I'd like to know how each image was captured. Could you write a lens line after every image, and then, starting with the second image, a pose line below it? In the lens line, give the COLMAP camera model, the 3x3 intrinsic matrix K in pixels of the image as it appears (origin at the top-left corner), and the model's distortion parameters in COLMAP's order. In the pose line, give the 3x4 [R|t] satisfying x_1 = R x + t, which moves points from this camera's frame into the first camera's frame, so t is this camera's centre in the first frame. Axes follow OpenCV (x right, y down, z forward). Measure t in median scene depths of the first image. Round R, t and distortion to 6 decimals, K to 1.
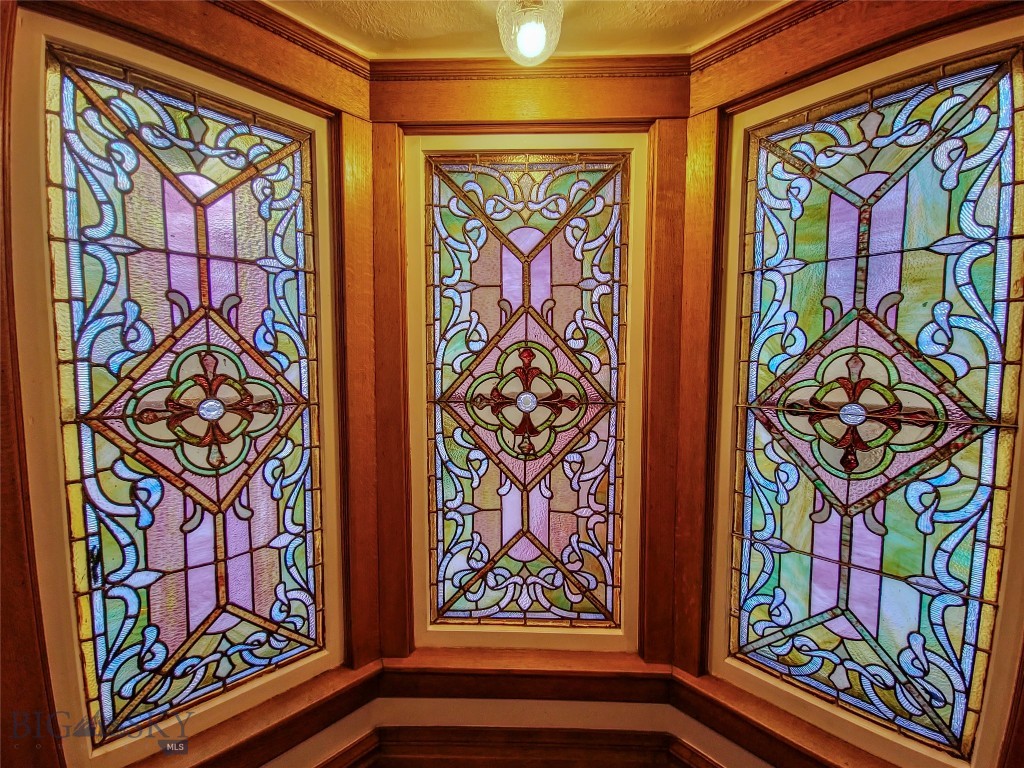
lens RADIAL K [[424.8, 0, 510.4], [0, 424.8, 397.6], [0, 0, 1]] dist [0.006638, -0.000997]
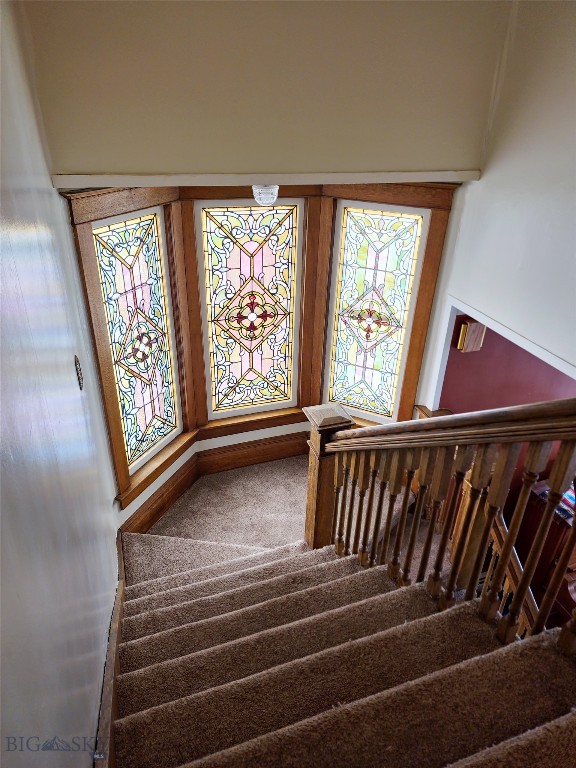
lens RADIAL K [[516.0, 0, 286.6], [0, 516.0, 384.6], [0, 0, 1]] dist [0.069950, -0.033204]
pose [[0.932782, -0.157736, 0.324095, -0.756471], [-0.000425, 0.898679, 0.438607, -0.893376], [-0.360441, -0.409263, 0.838204, -1.552684]]
